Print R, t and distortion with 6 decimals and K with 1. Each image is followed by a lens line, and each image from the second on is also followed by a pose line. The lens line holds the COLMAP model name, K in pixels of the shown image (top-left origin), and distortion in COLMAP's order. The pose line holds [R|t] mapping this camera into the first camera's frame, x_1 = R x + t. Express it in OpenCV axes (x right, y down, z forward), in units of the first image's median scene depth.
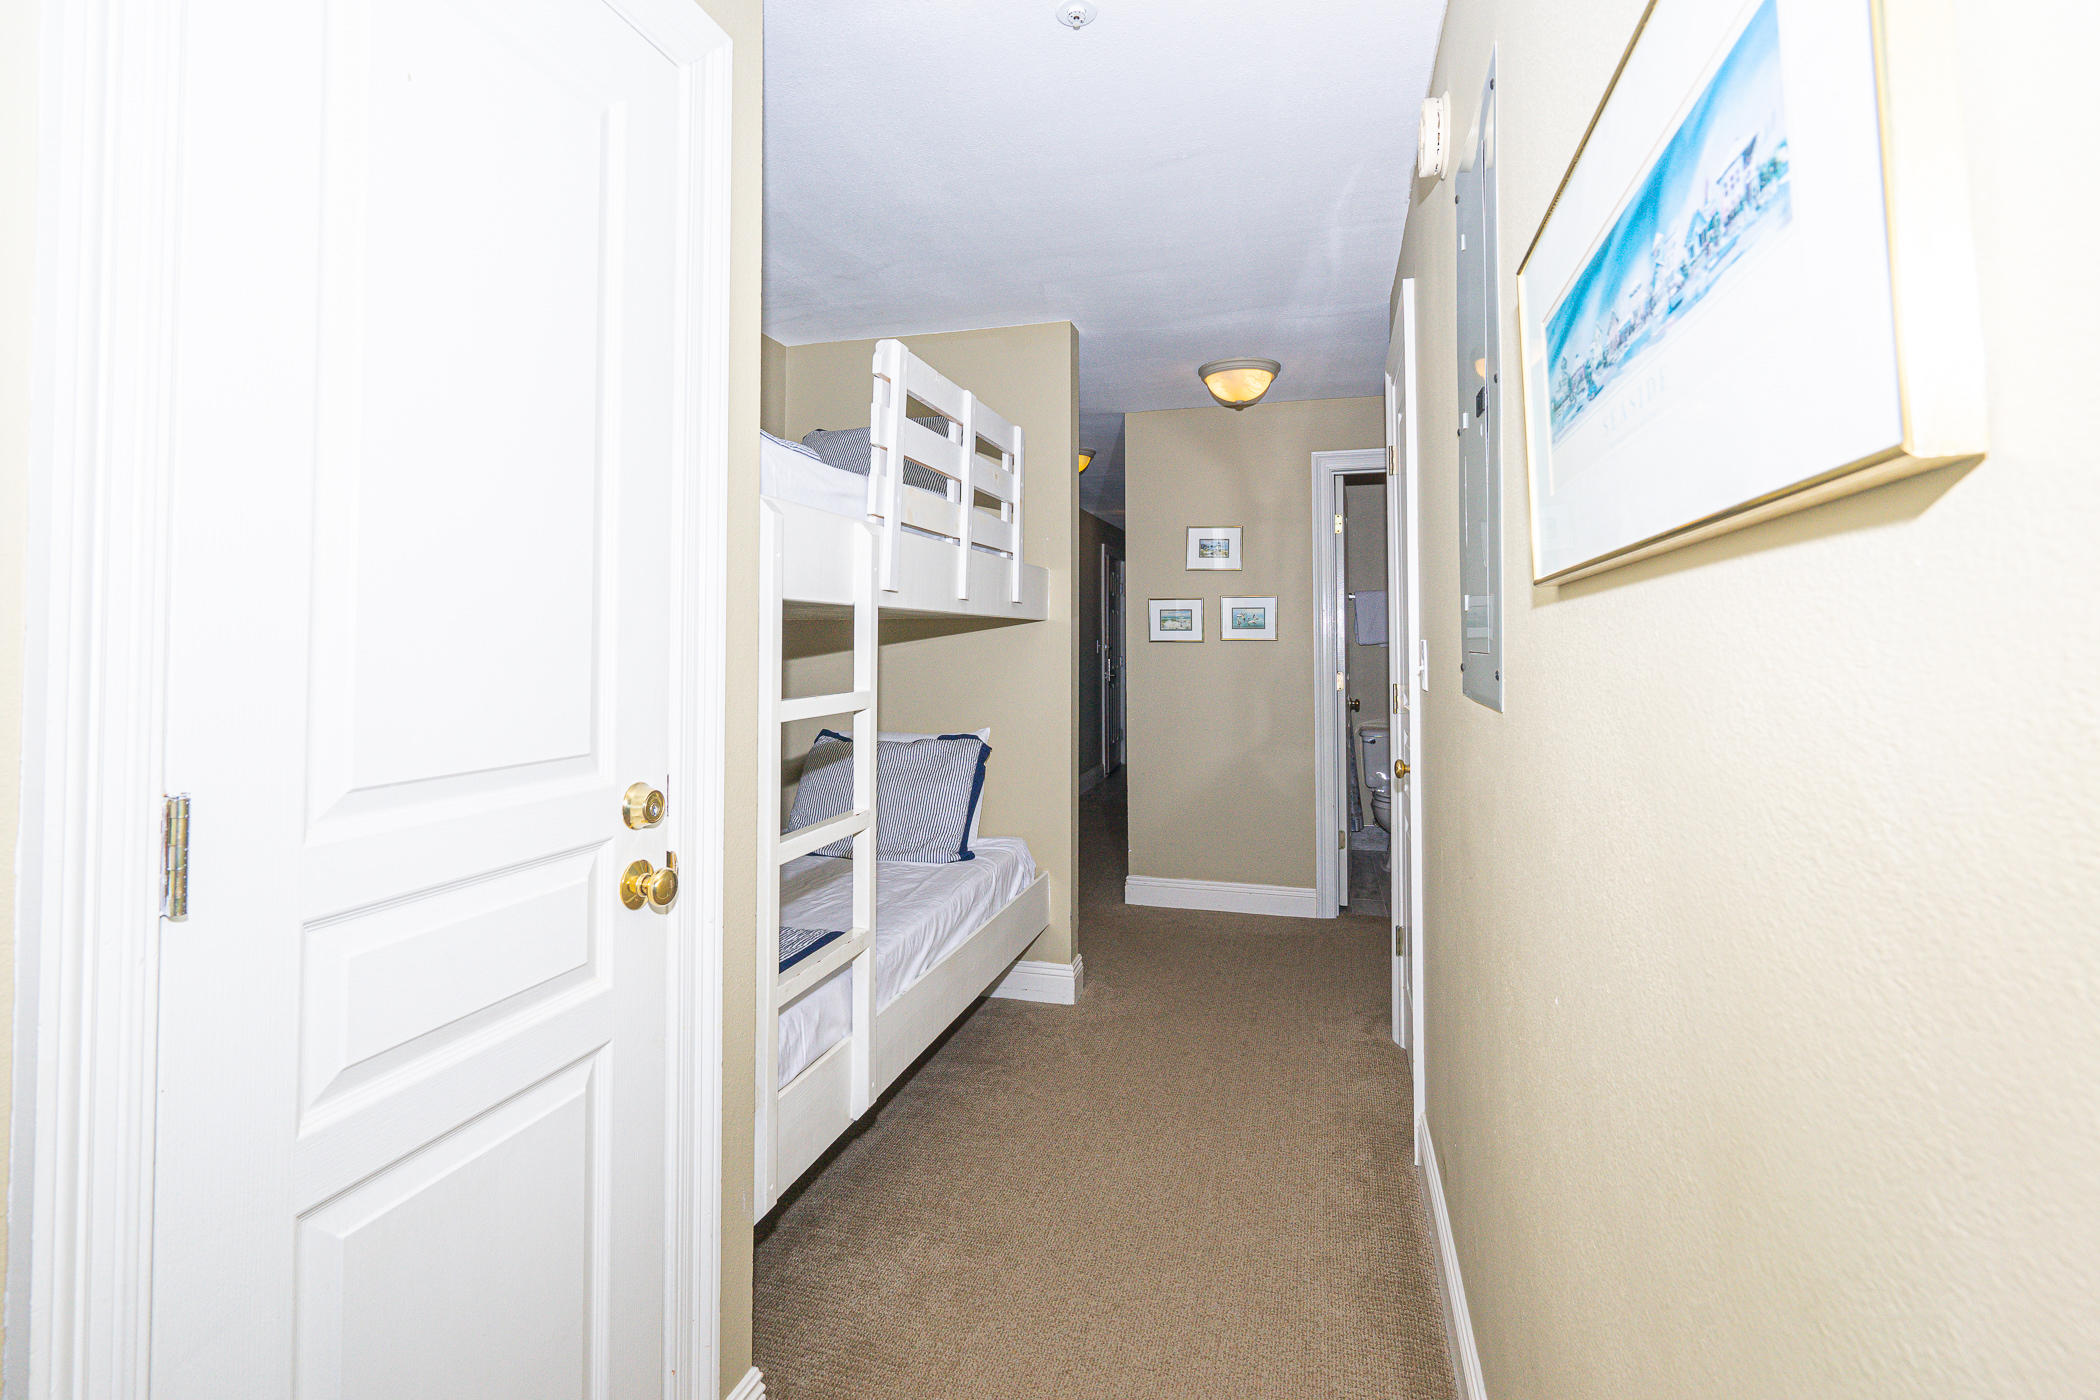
lens RADIAL K [[969.5, 0, 1053.0], [0, 969.5, 611.9], [0, 0, 1]] dist [0.026572, 0.000394]
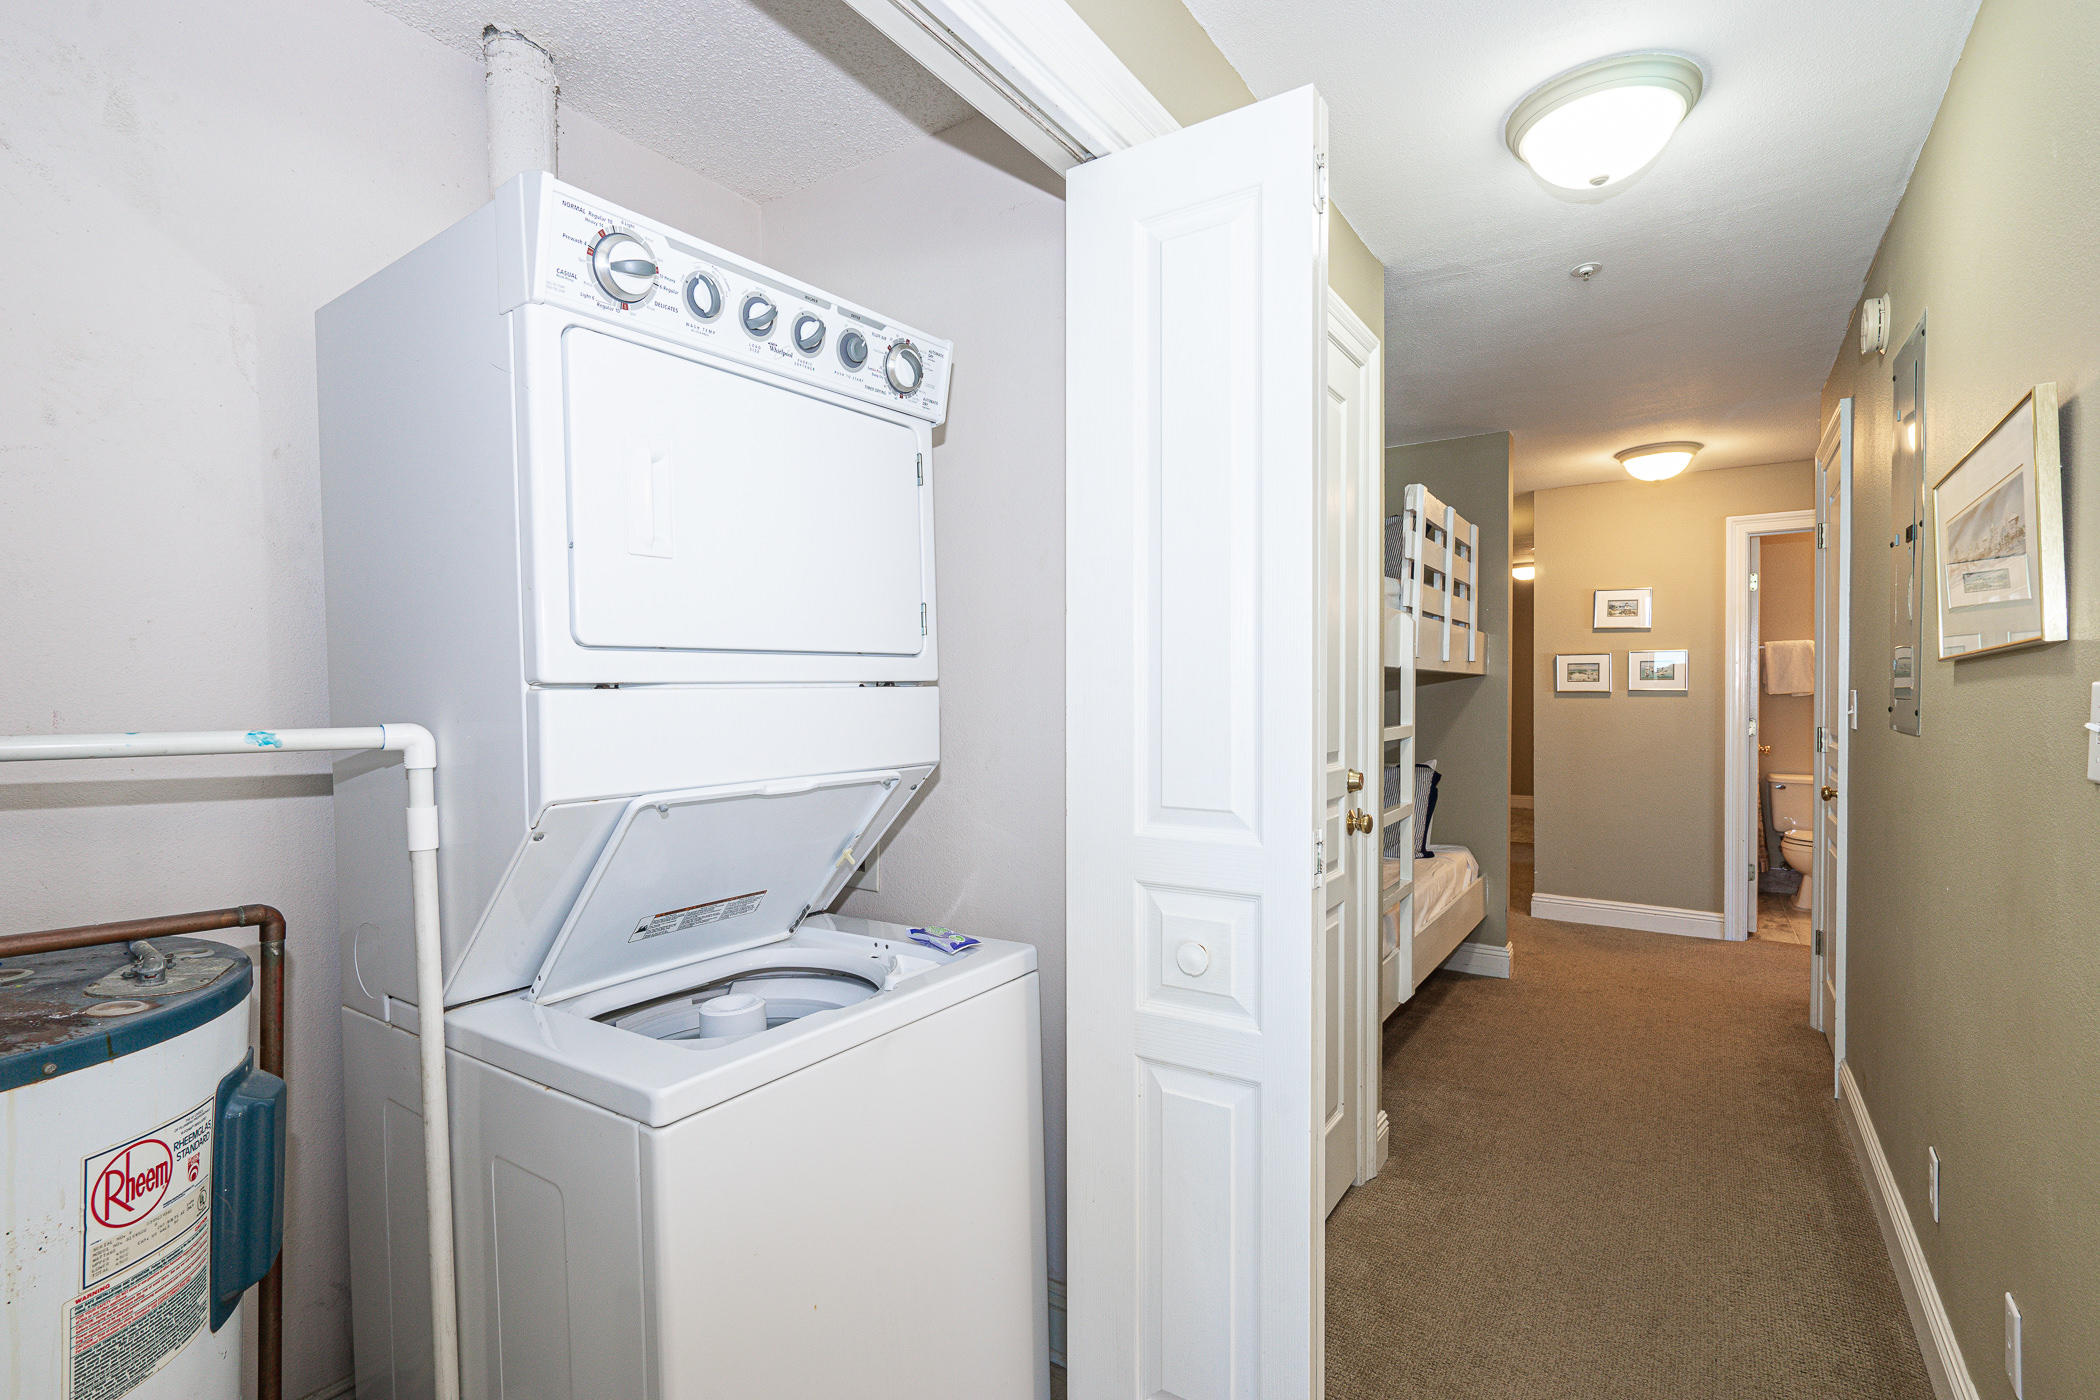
lens RADIAL K [[961.8, 0, 1050.0], [0, 961.8, 700.0], [0, 0, 1]] dist [0.000286, 0.001098]
pose [[0.949998, 0.001501, -0.312252, -0.172069], [0.011136, 0.999189, 0.038685, -0.014766], [0.312057, -0.040228, 0.949211, -0.397812]]
